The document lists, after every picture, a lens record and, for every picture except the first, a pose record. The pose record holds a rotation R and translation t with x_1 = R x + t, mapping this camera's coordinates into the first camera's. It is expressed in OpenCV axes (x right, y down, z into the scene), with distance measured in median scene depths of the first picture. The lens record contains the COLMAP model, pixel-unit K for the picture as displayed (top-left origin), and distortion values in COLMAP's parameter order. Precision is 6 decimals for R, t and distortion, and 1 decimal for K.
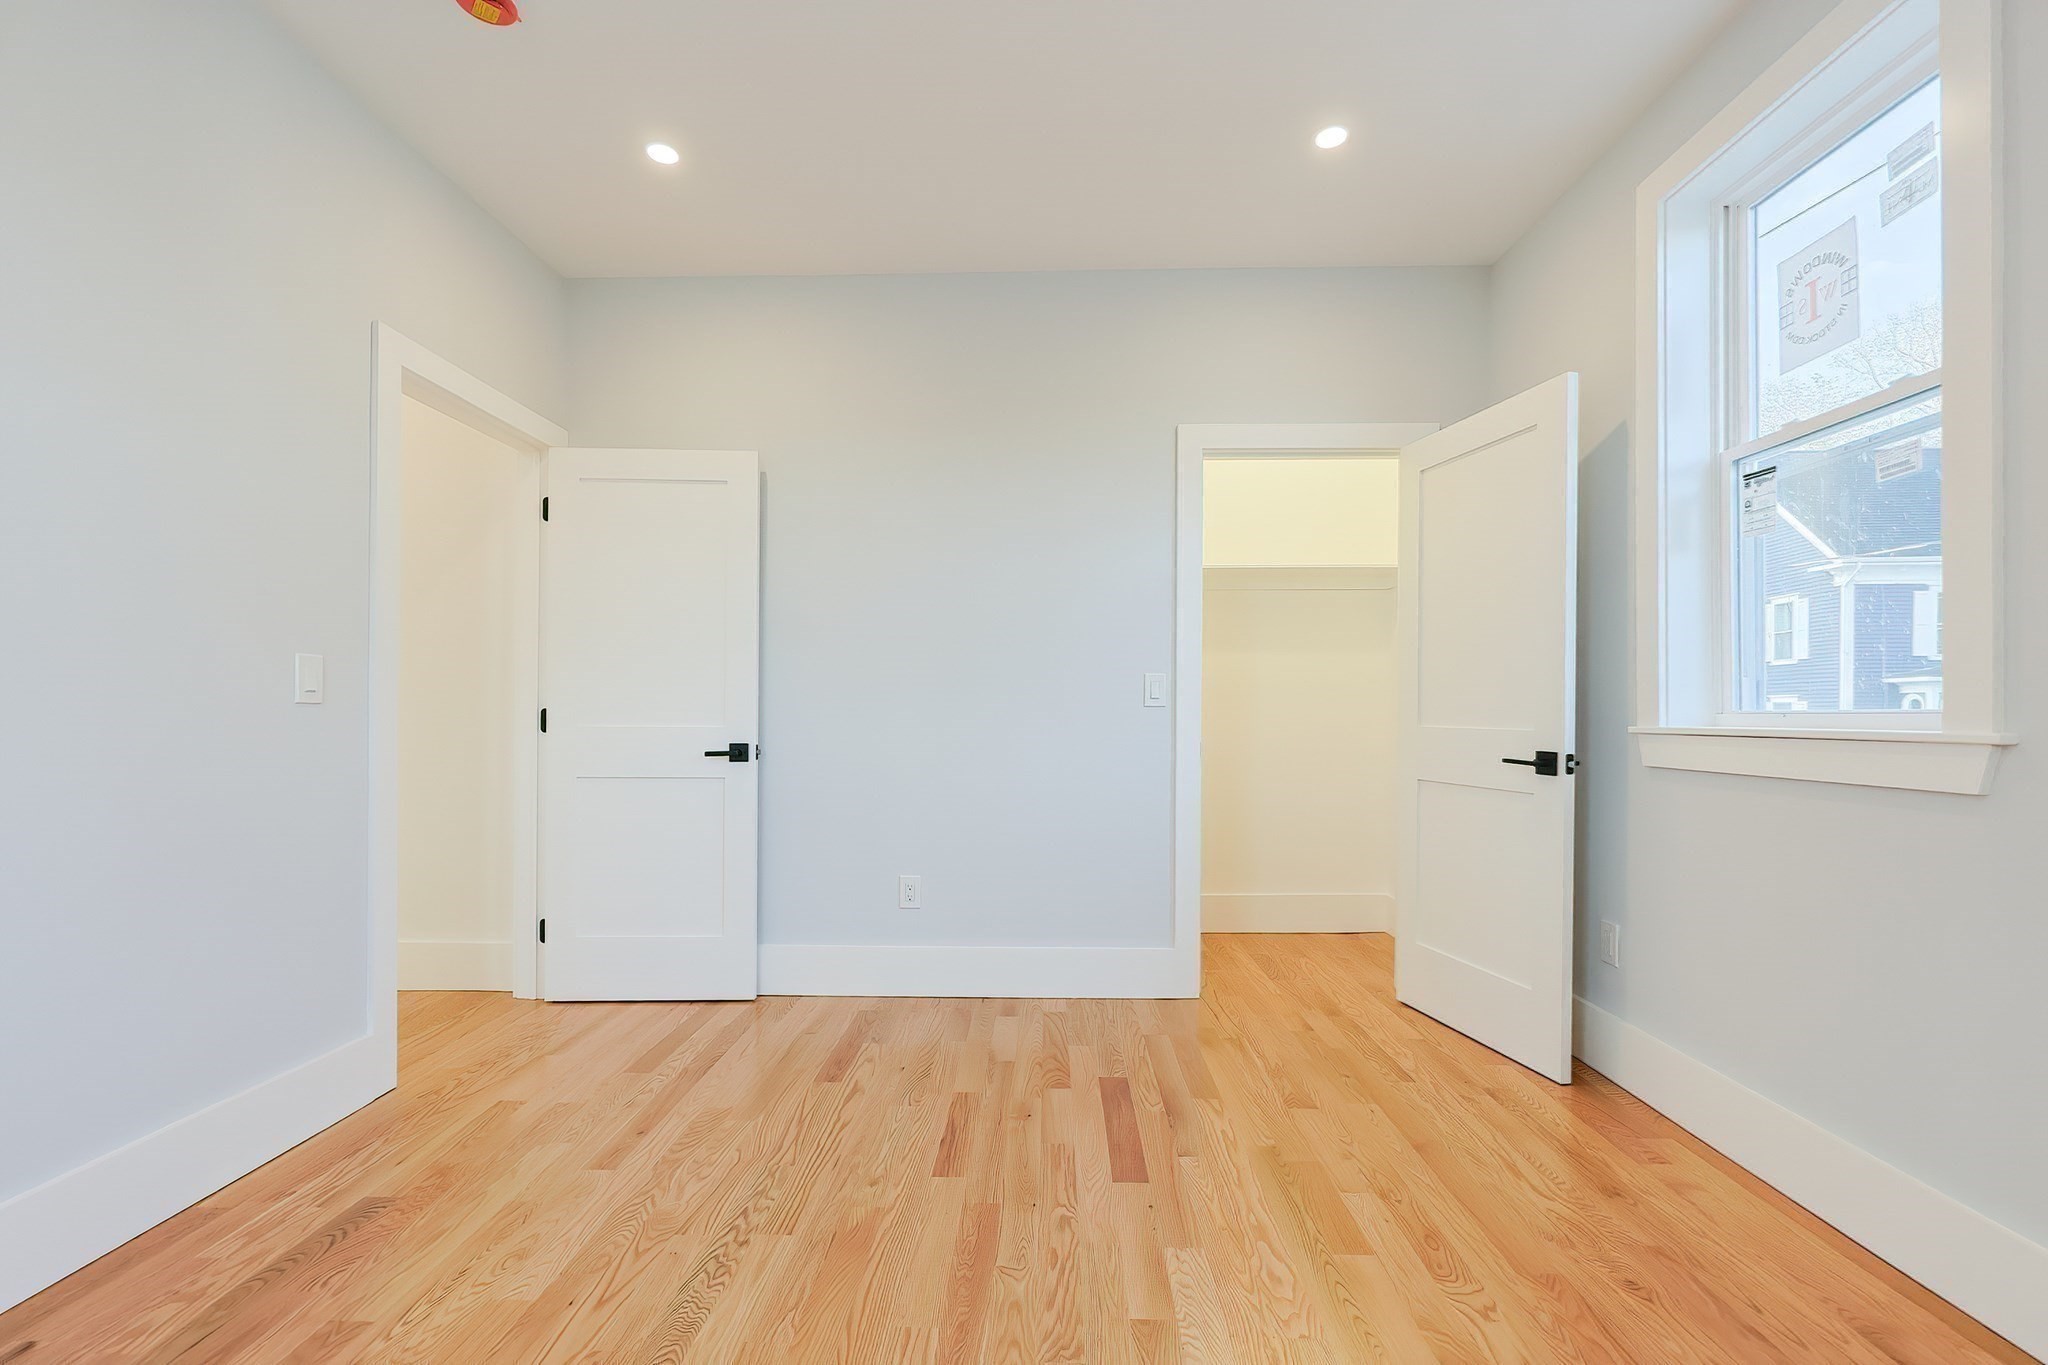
lens RADIAL K [[881.4, 0, 1013.5], [0, 881.4, 718.9], [0, 0, 1]] dist [0.000175, -0.001267]
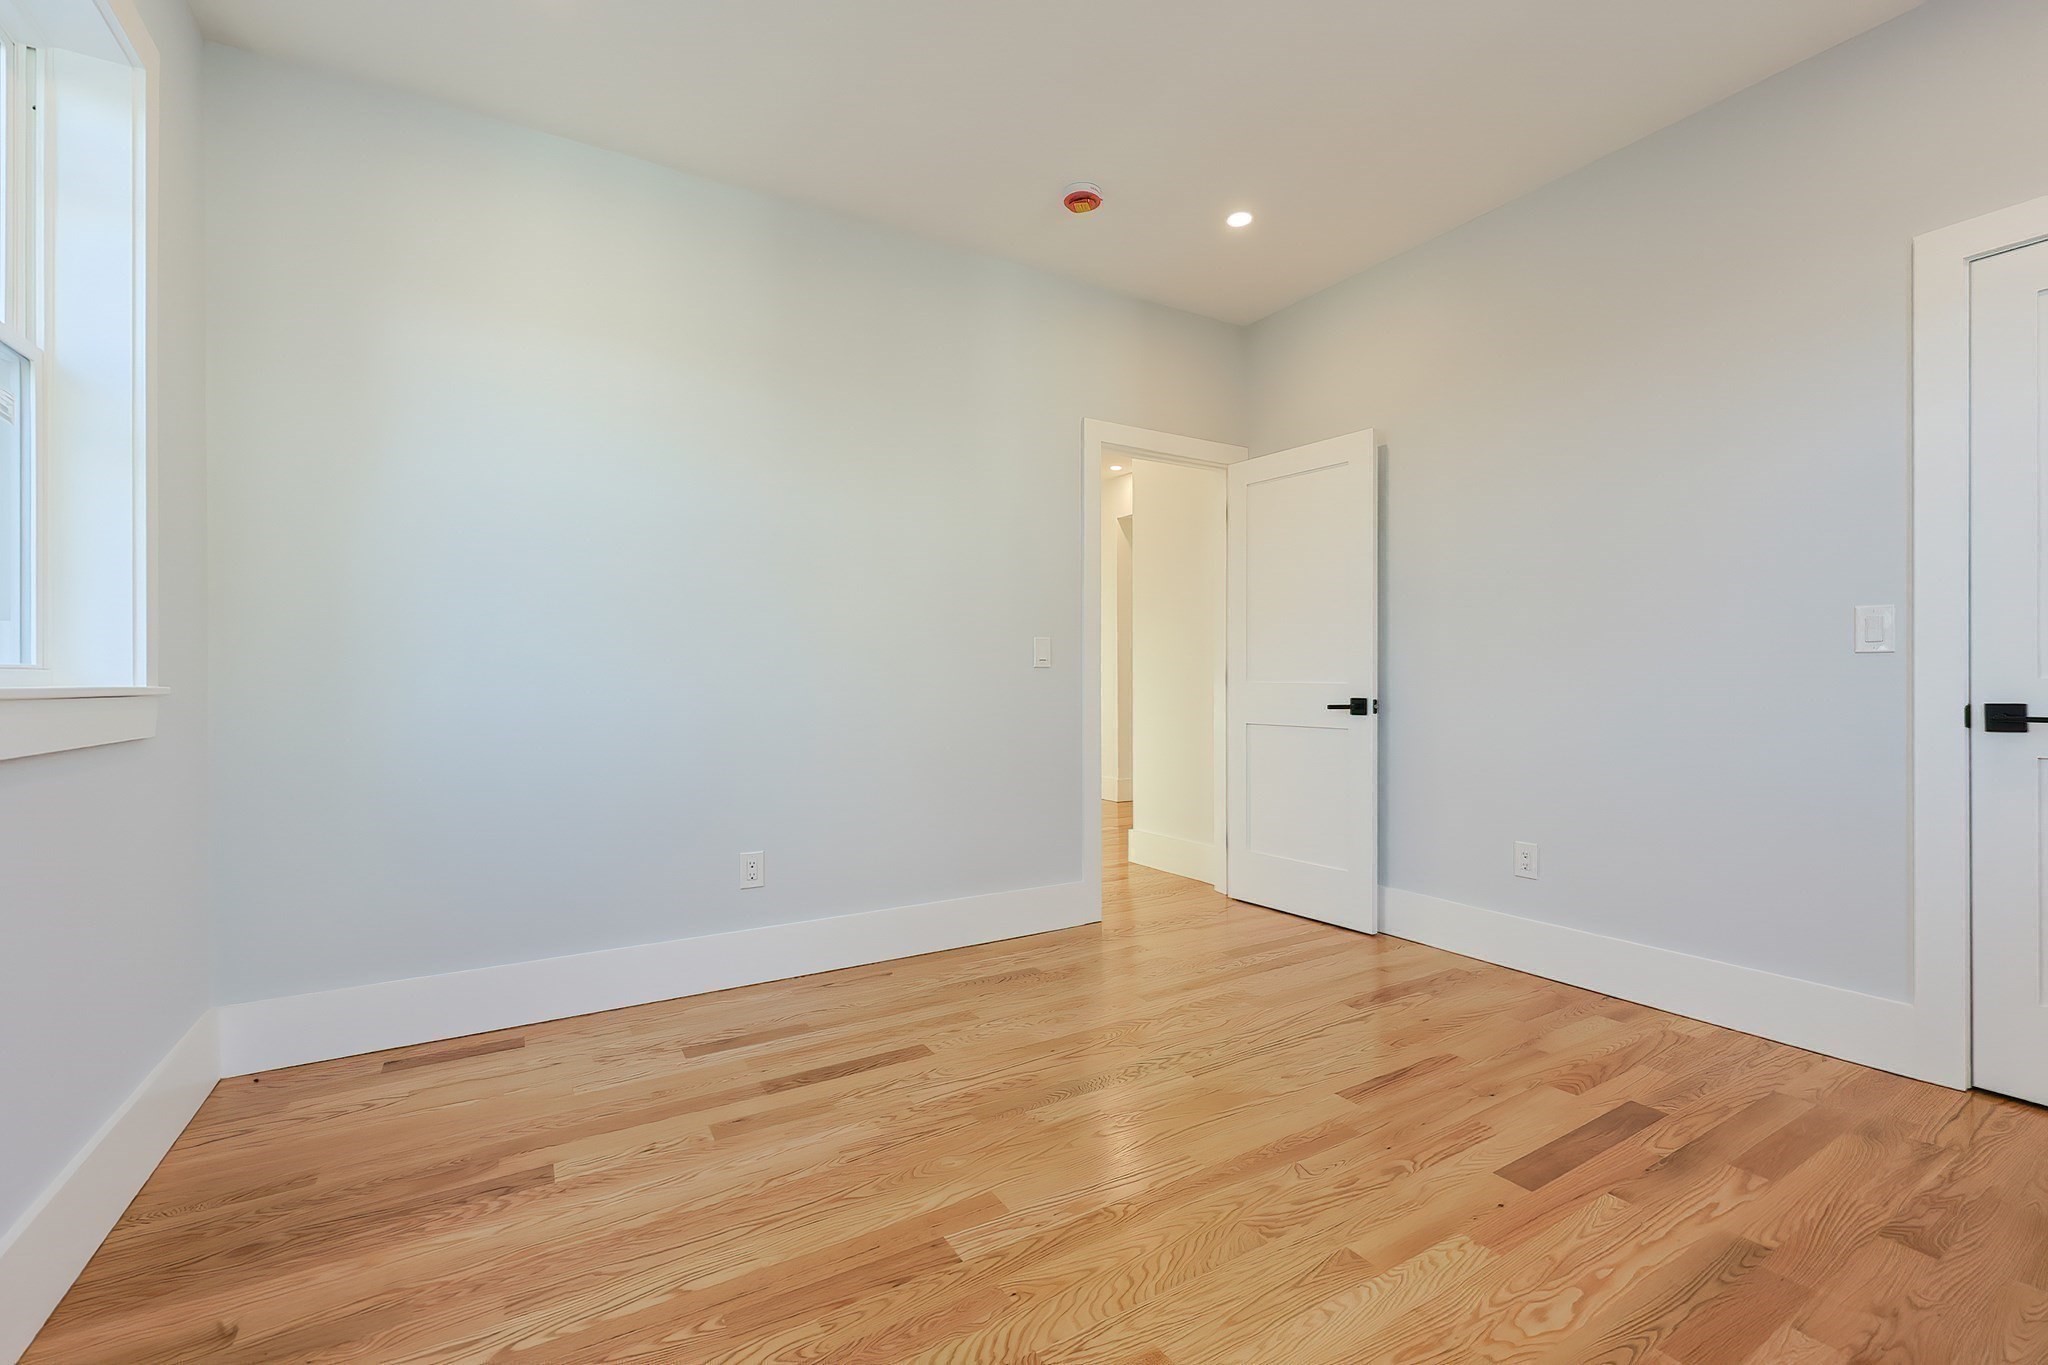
lens RADIAL K [[881.4, 0, 1045.2], [0, 881.4, 689.2], [0, 0, 1]] dist [0.000175, -0.001267]
pose [[0.561792, 0.006306, -0.827255, 0.546290], [0.003541, 0.999943, 0.010026, 0.005991], [0.827271, -0.008562, 0.561738, 0.084419]]
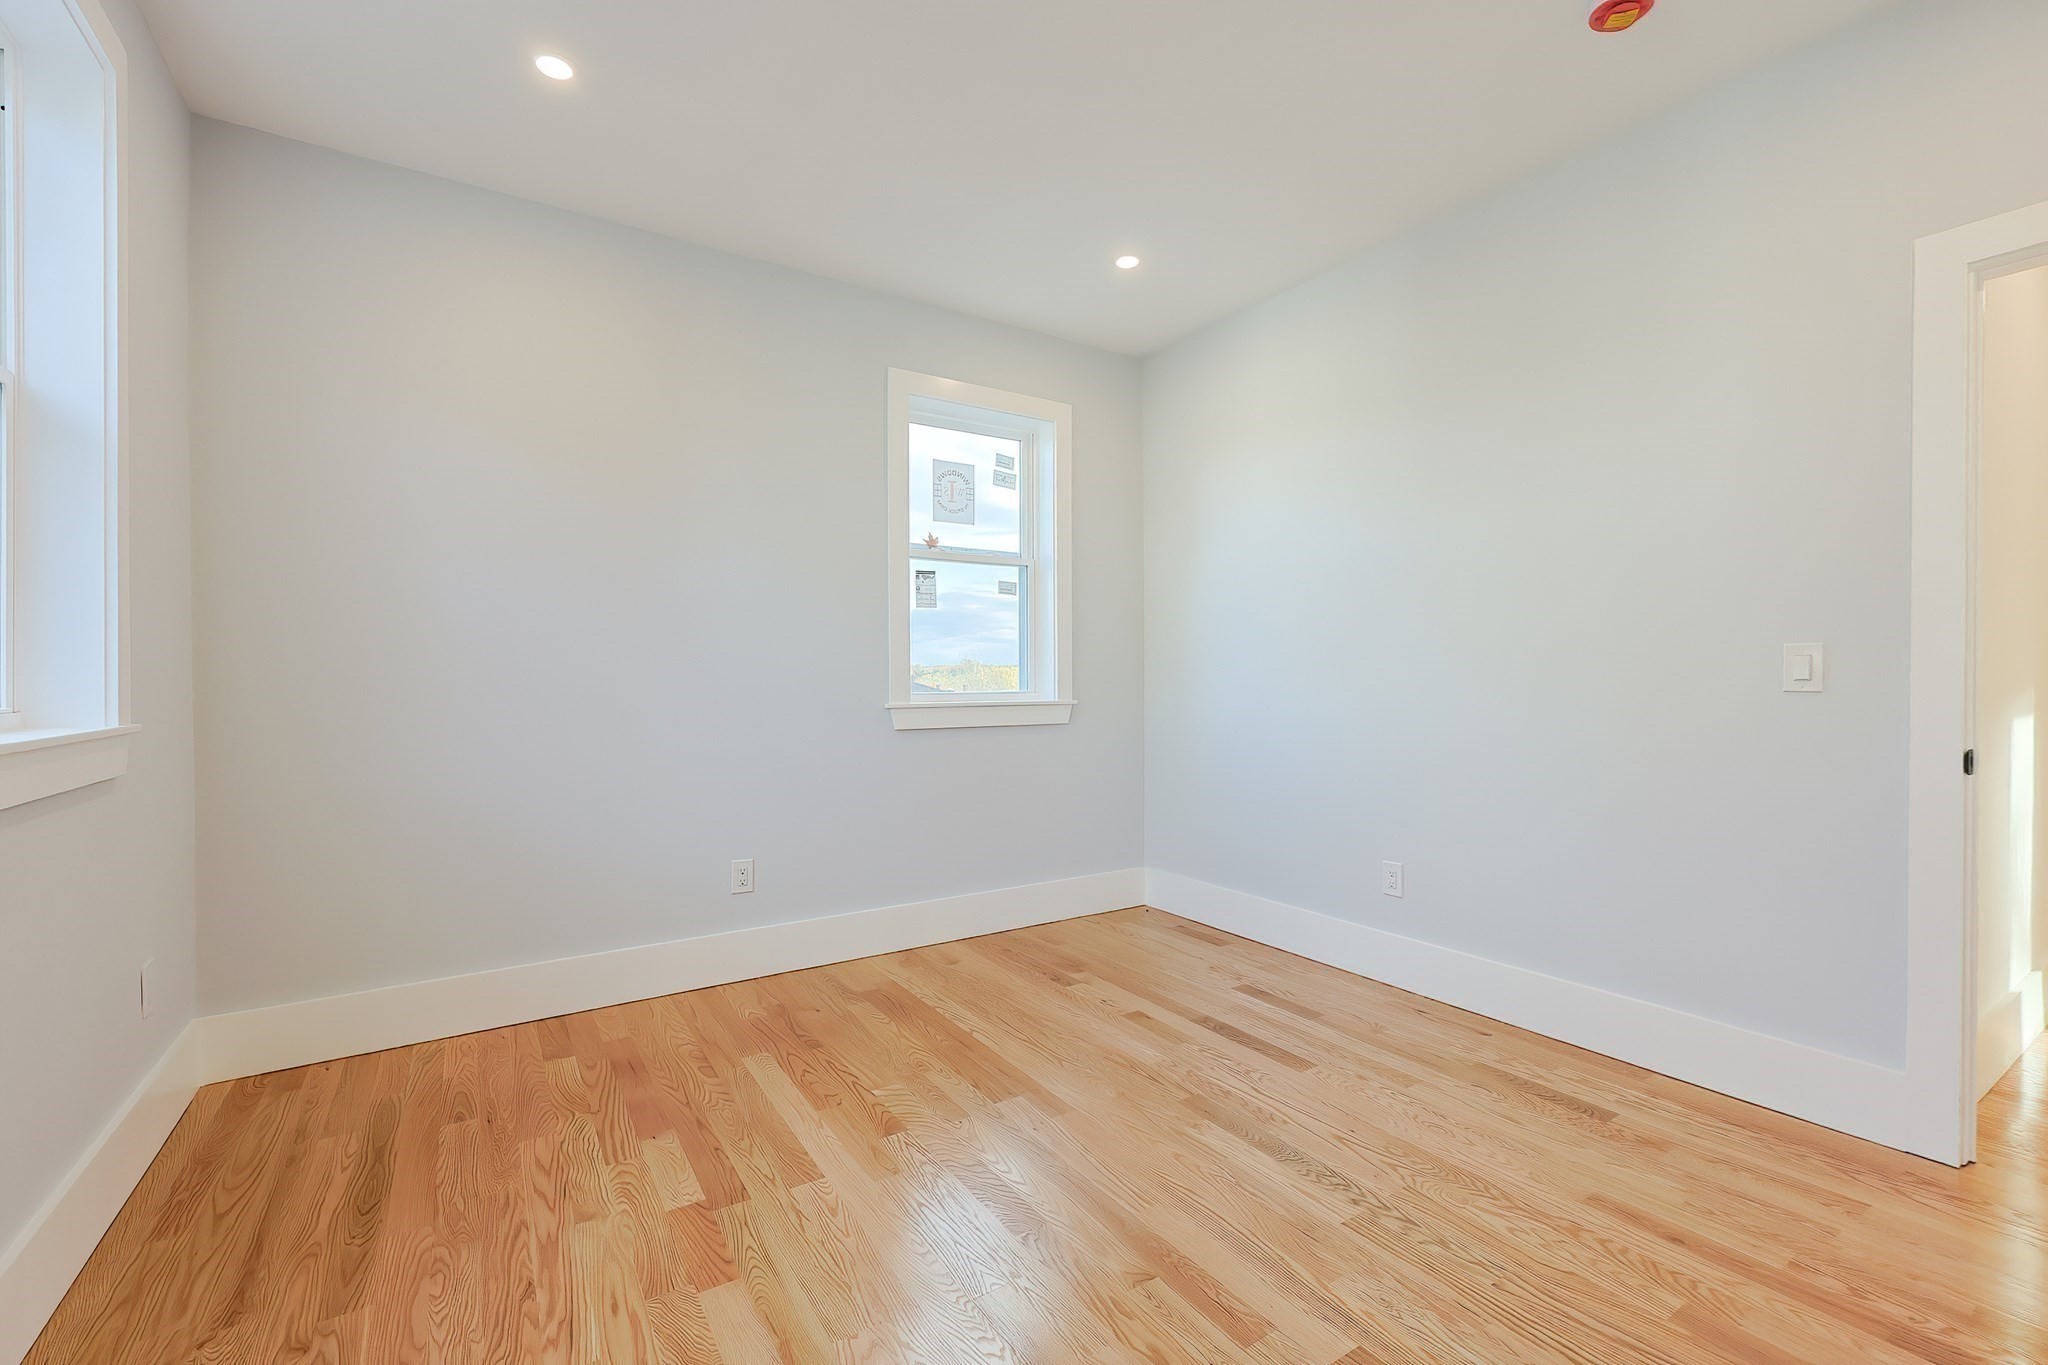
lens RADIAL K [[881.4, 0, 1034.2], [0, 881.4, 687.5], [0, 0, 1]] dist [0.000175, -0.001267]
pose [[-0.814449, 0.006739, -0.580196, 0.493202], [0.003645, 0.999972, 0.006498, -0.029486], [0.580224, 0.003177, -0.814451, 1.291376]]
